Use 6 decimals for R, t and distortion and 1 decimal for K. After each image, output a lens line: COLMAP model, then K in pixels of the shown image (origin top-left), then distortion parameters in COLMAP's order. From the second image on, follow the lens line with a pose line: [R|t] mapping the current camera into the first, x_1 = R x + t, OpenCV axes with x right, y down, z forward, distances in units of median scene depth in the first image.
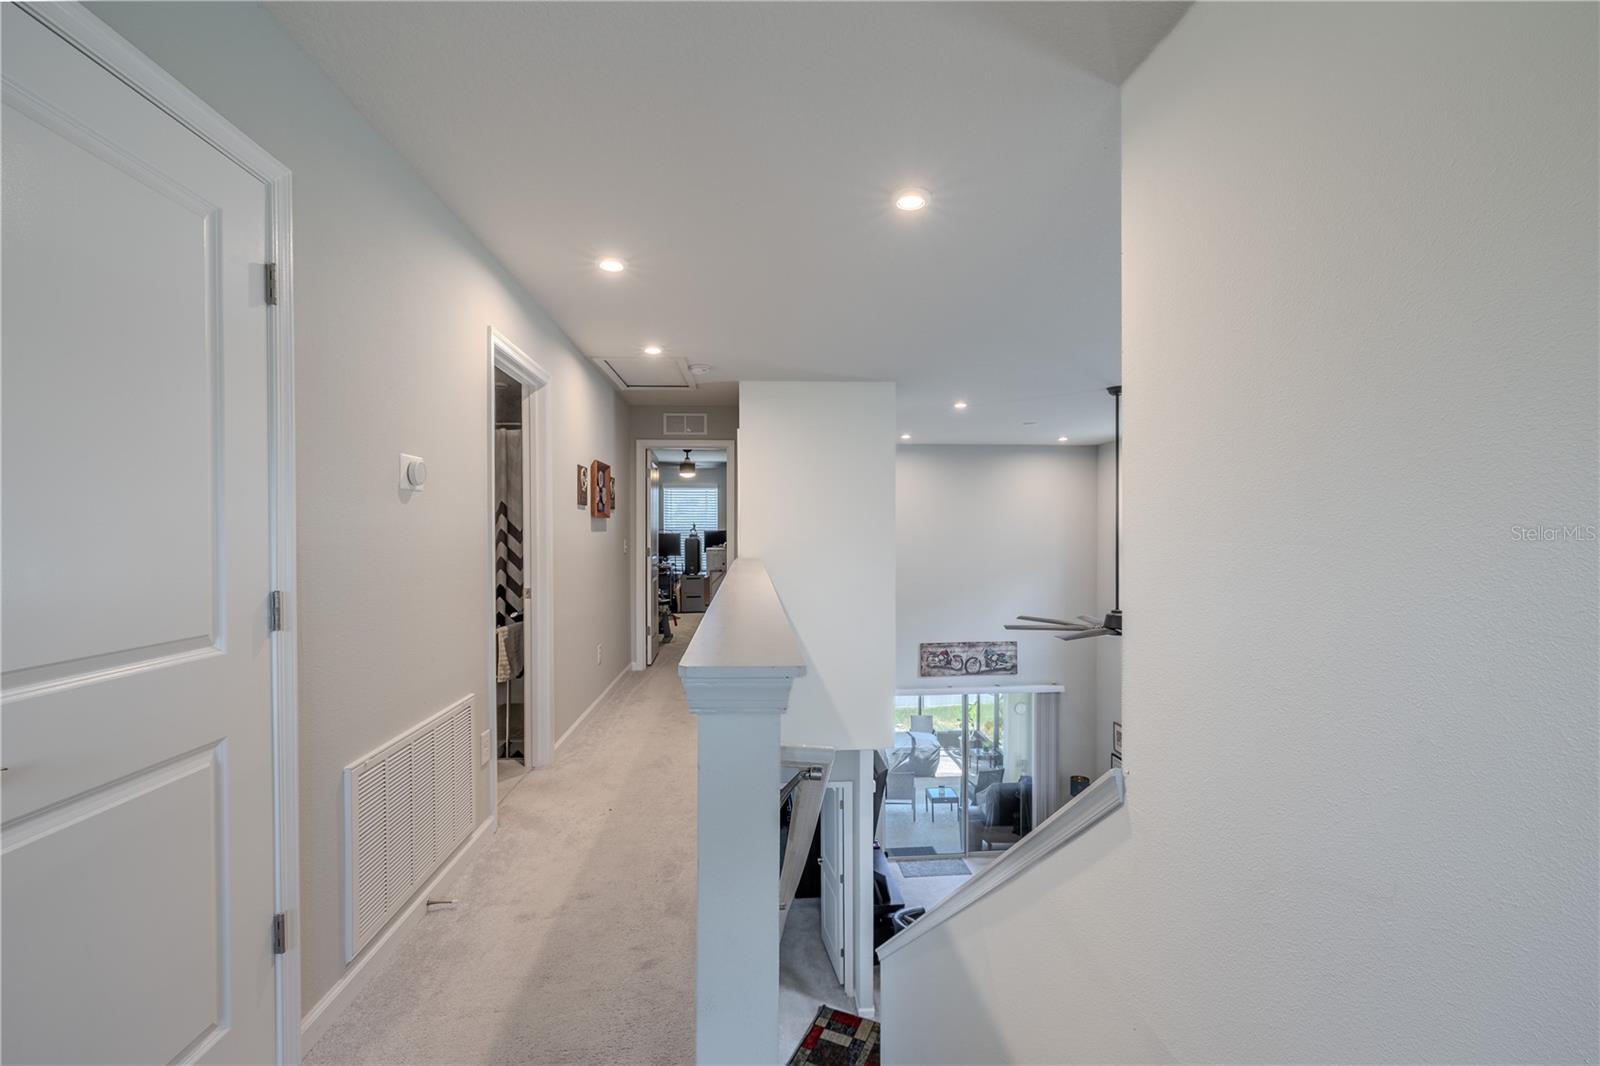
lens RADIAL K [[682.7, 0, 801.3], [0, 682.7, 542.5], [0, 0, 1]] dist [0.003034, -0.001735]
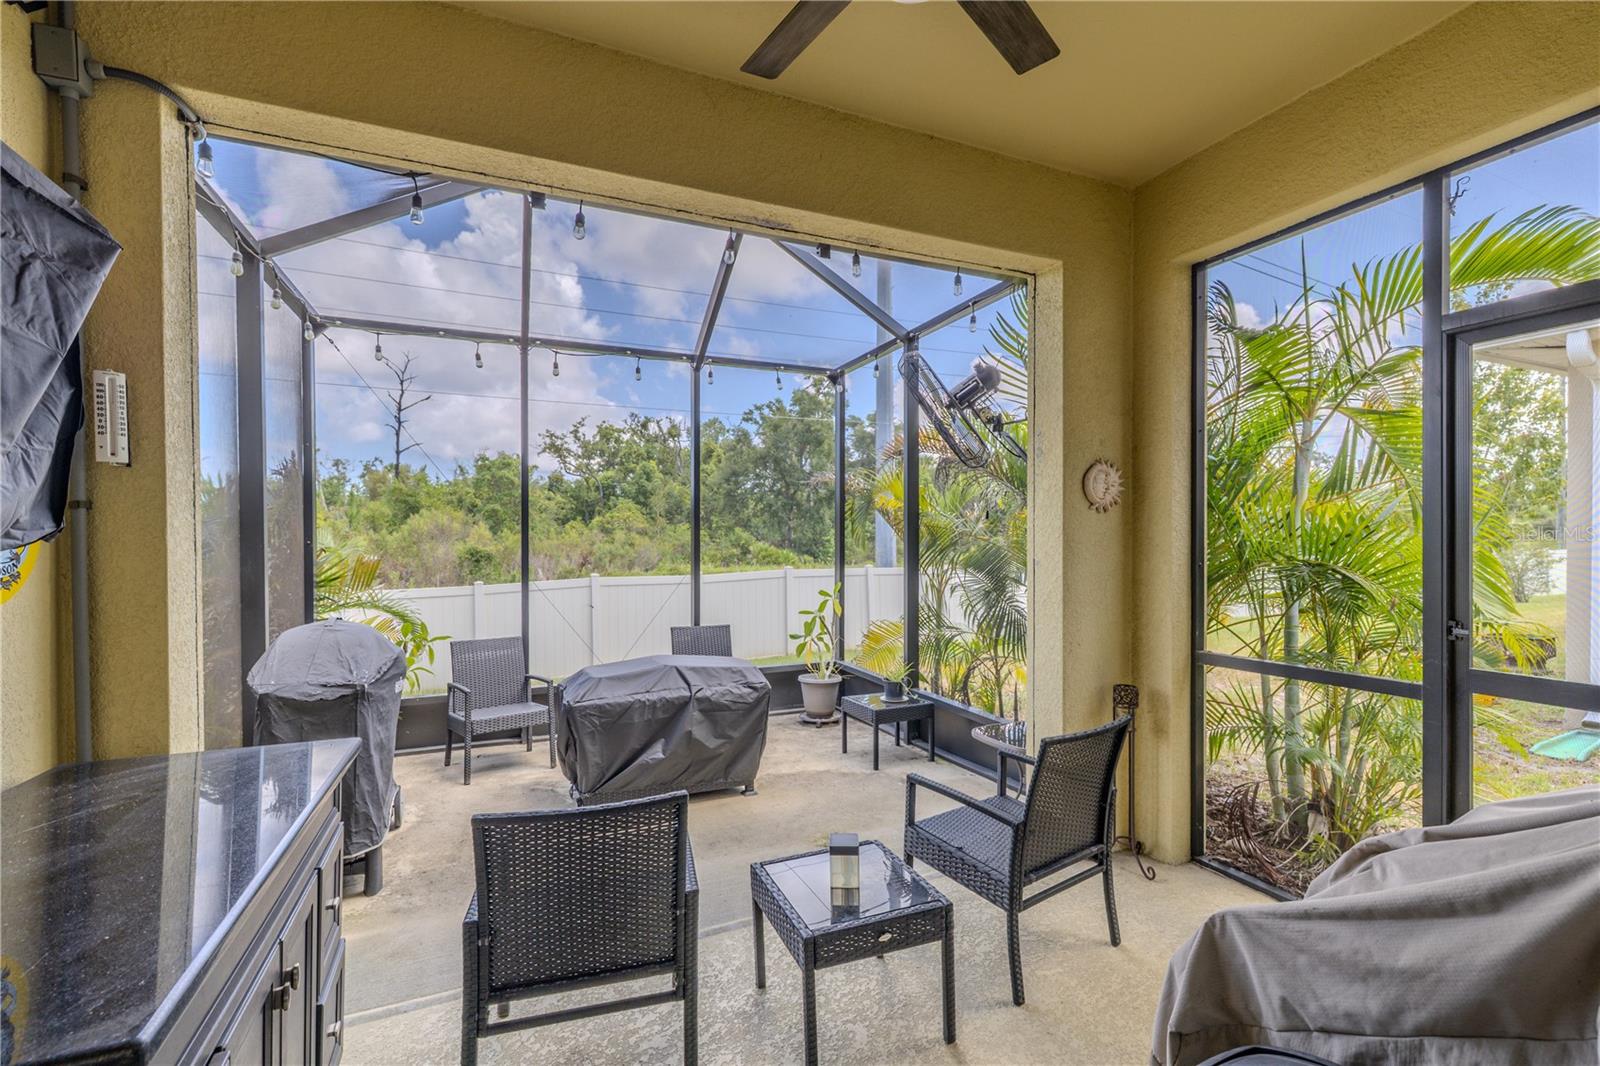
lens RADIAL K [[697.2, 0, 799.4], [0, 697.2, 542.4], [0, 0, 1]] dist [0.003177, 0.000674]
pose [[0.944783, -0.005957, 0.327643, 0.162344], [0.008592, 0.999941, -0.006595, 0.332505], [-0.327584, 0.009046, 0.944779, 0.992718]]
